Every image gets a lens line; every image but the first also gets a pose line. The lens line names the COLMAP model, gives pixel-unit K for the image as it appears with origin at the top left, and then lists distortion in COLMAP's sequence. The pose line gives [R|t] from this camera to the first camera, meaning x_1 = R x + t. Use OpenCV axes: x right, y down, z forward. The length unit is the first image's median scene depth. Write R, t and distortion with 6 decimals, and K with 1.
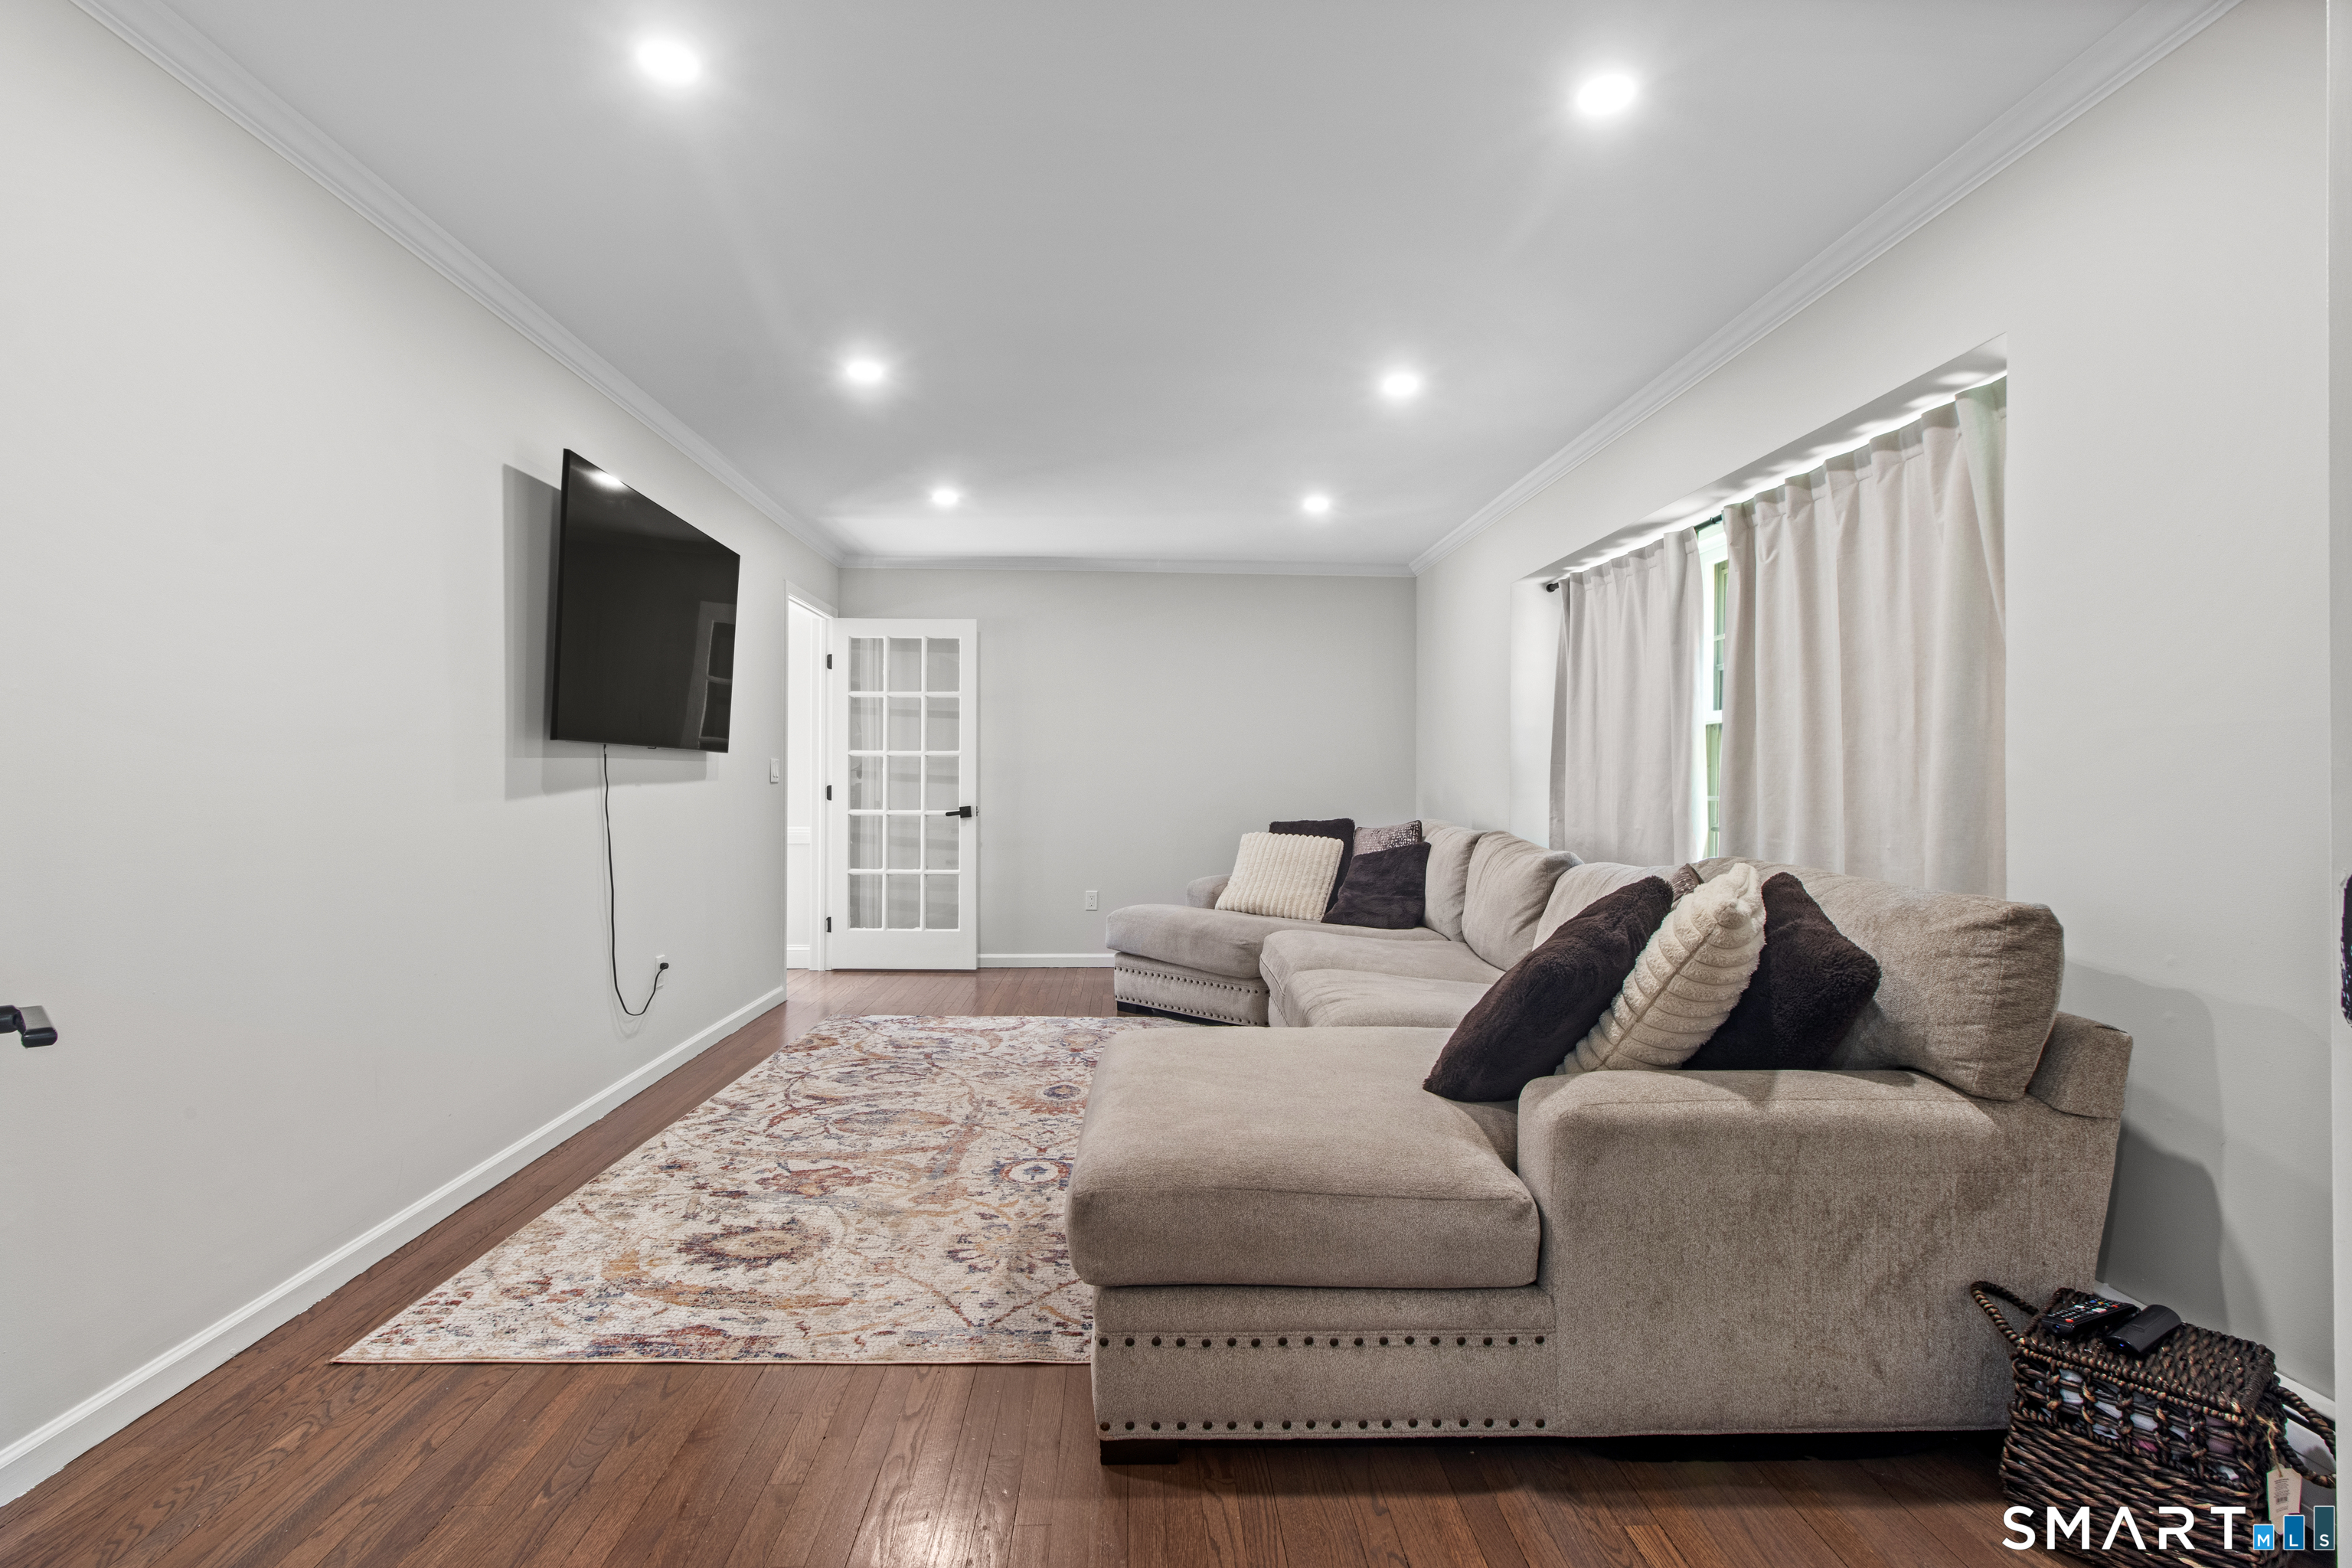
lens RADIAL K [[1079.6, 0, 1174.6], [0, 1079.6, 774.7], [0, 0, 1]] dist [0.001172, 0.000680]
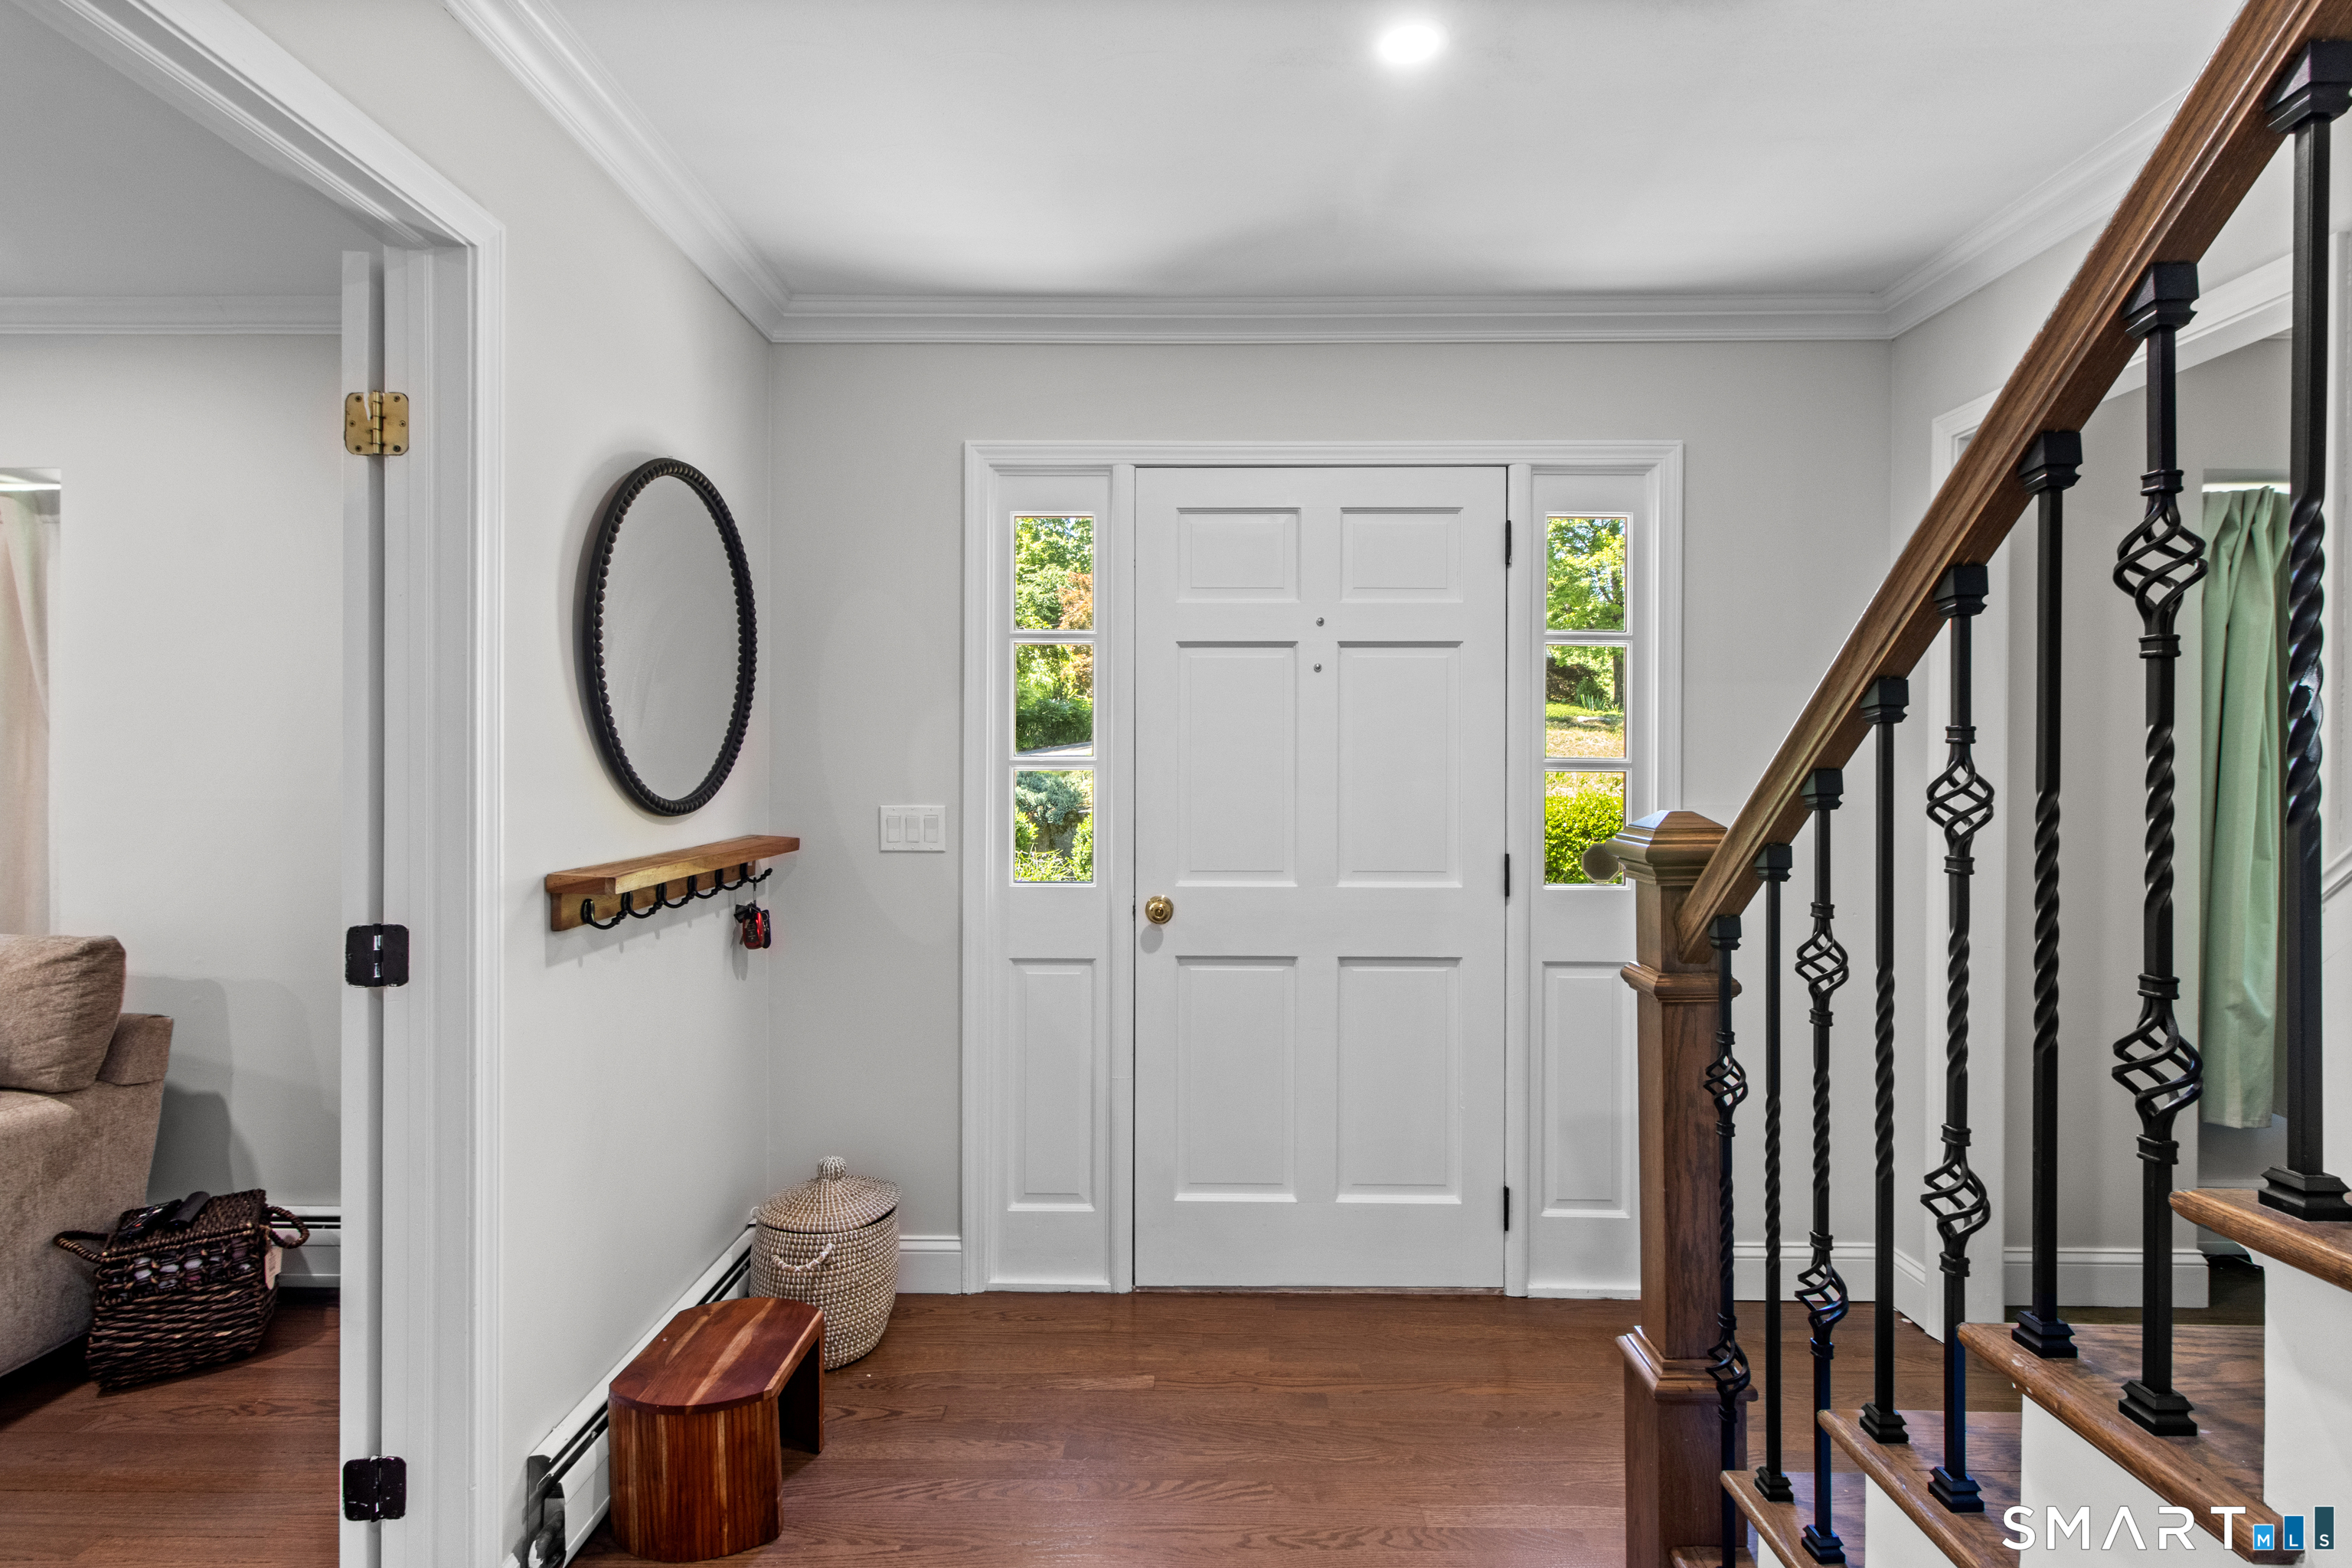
lens RADIAL K [[1079.6, 0, 1174.6], [0, 1079.6, 774.7], [0, 0, 1]] dist [0.001172, 0.000680]
pose [[0.038073, -0.003113, 0.999270, -0.507320], [-0.016138, 0.999863, 0.003730, -0.110442], [-0.999145, -0.016268, 0.038018, -0.383568]]
